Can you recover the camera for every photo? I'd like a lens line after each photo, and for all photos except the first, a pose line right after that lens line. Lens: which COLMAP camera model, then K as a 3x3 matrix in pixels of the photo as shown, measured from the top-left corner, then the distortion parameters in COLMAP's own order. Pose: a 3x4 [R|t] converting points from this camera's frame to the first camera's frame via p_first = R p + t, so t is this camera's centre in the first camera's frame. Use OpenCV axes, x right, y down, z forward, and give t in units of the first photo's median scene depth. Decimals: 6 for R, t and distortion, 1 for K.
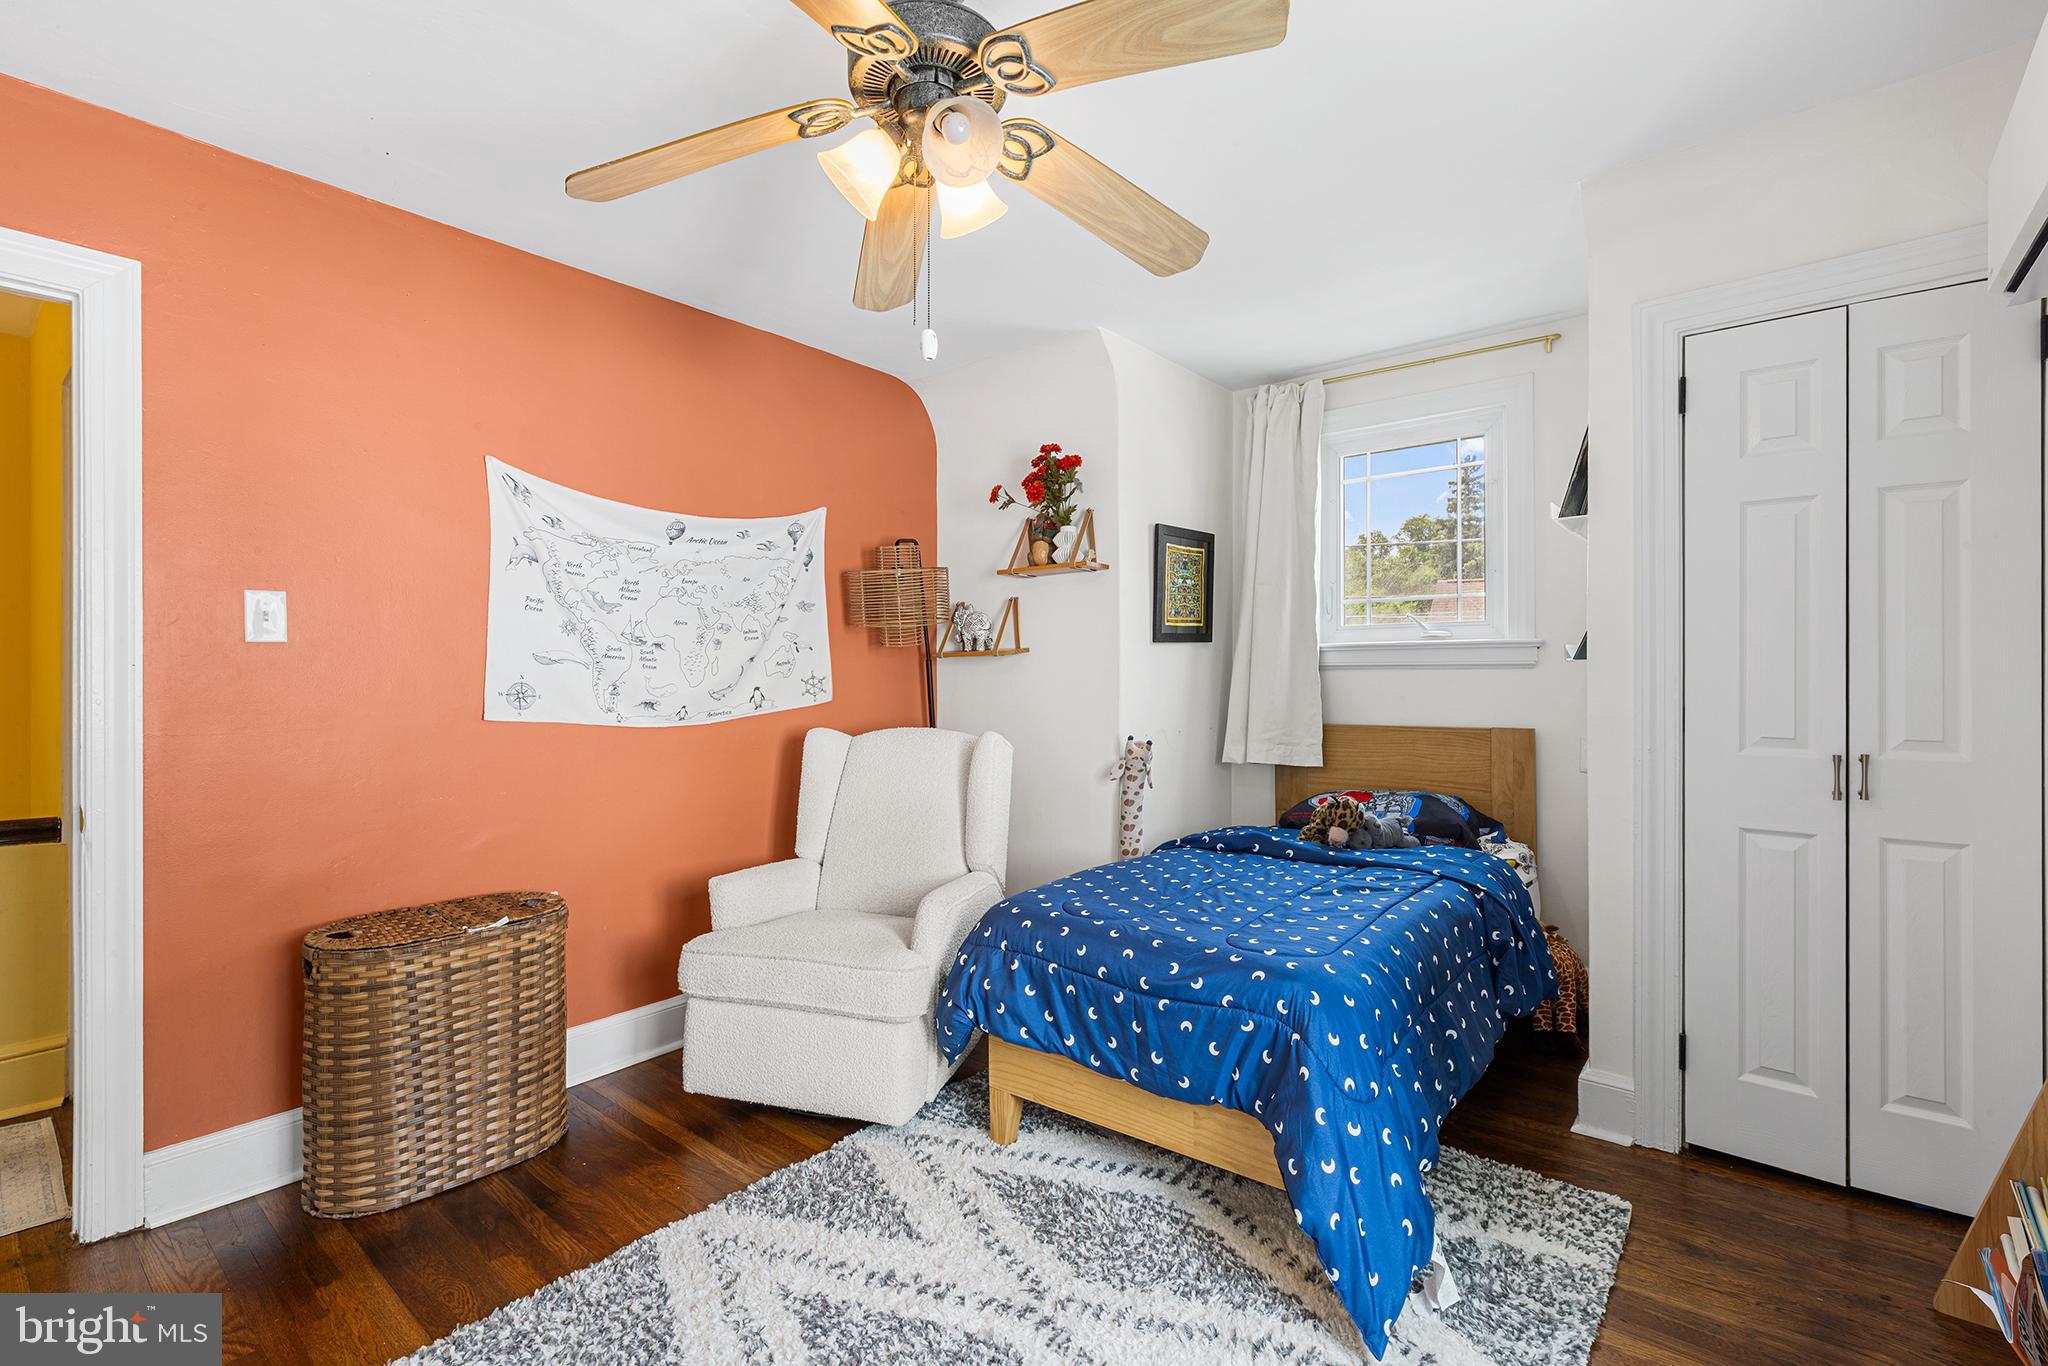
lens RADIAL K [[925.7, 0, 1025.8], [0, 925.7, 673.1], [0, 0, 1]] dist [0.003030, -0.001625]
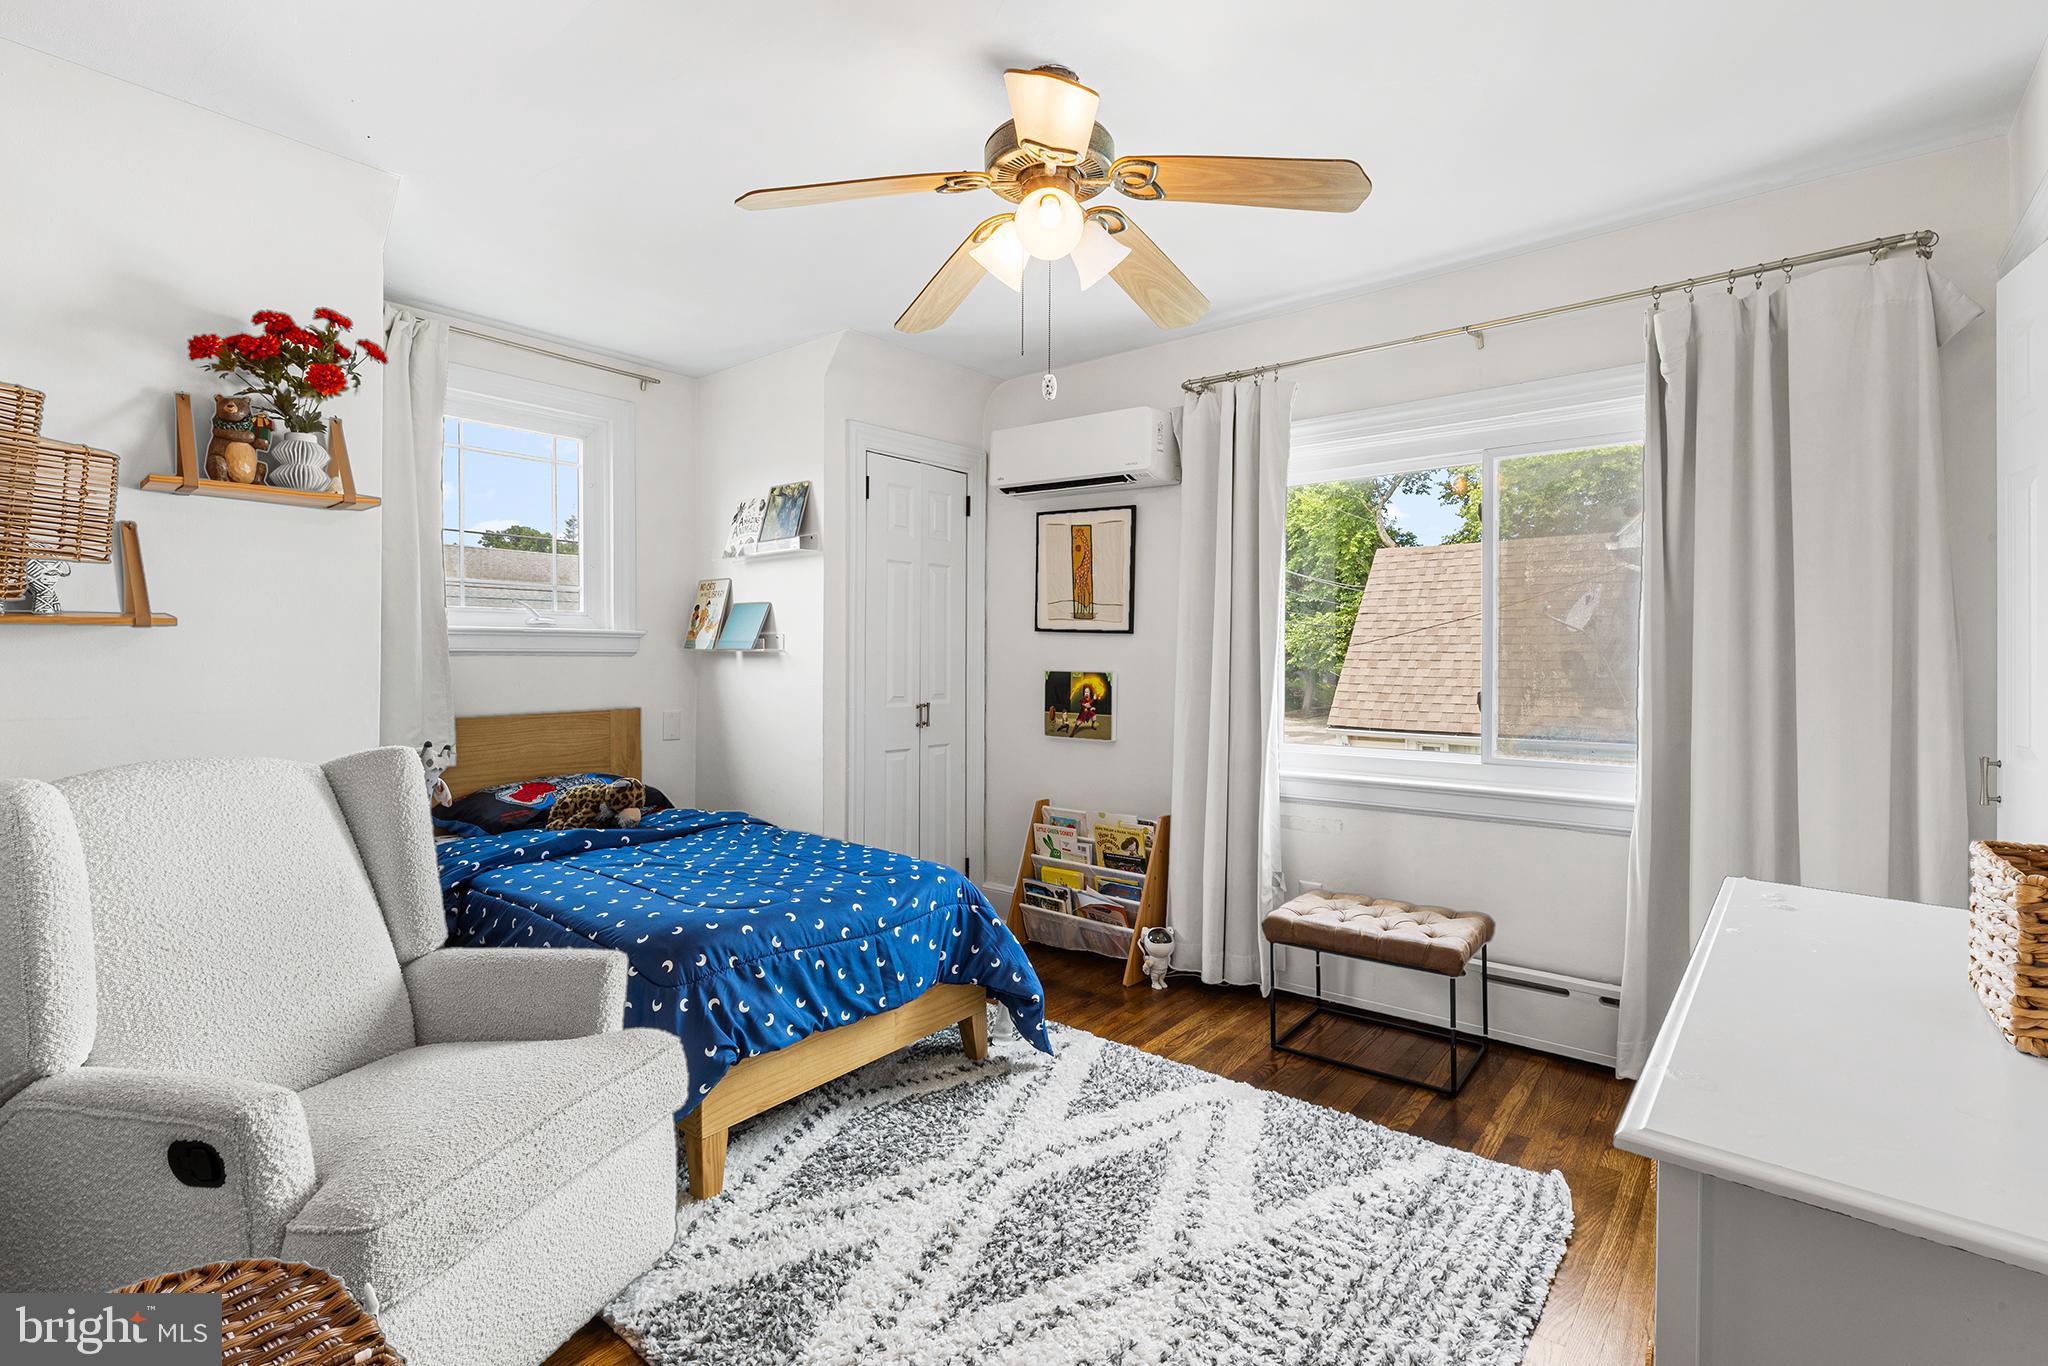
lens RADIAL K [[925.7, 0, 1072.4], [0, 925.7, 669.9], [0, 0, 1]] dist [0.003030, -0.001625]
pose [[-0.031768, -0.007815, 0.999465, -1.010314], [-0.000132, 0.999969, 0.007814, 0.004960], [-0.999495, 0.000116, -0.031768, 0.764952]]
